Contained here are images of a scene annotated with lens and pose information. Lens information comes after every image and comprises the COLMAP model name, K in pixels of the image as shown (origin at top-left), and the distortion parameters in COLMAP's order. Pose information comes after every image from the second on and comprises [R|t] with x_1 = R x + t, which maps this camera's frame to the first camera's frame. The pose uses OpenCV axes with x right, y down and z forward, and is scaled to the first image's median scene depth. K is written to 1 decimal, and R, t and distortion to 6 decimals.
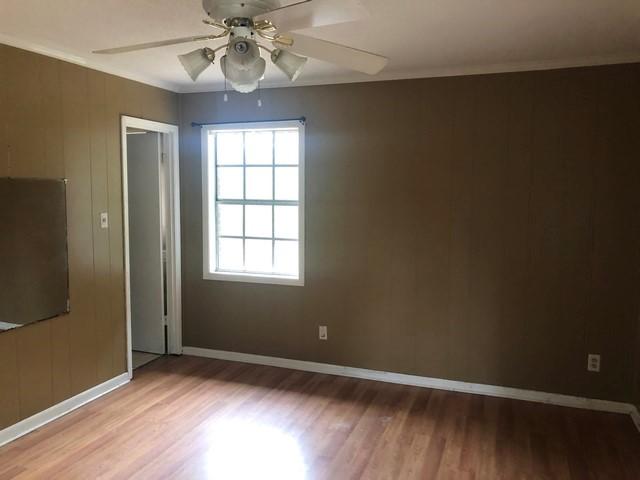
lens RADIAL K [[527.9, 0, 315.6], [0, 527.9, 240.1], [0, 0, 1]] dist [0.043098, -0.052963]
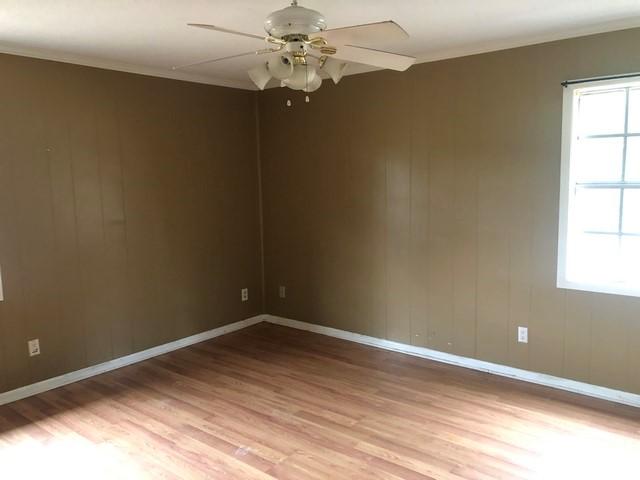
lens RADIAL K [[527.9, 0, 315.6], [0, 527.9, 240.1], [0, 0, 1]] dist [0.043098, -0.052963]
pose [[0.344458, -0.133636, 0.929242, -0.721562], [0.118999, 0.988048, 0.097982, -0.033619], [-0.931229, 0.076828, 0.356243, 0.294259]]
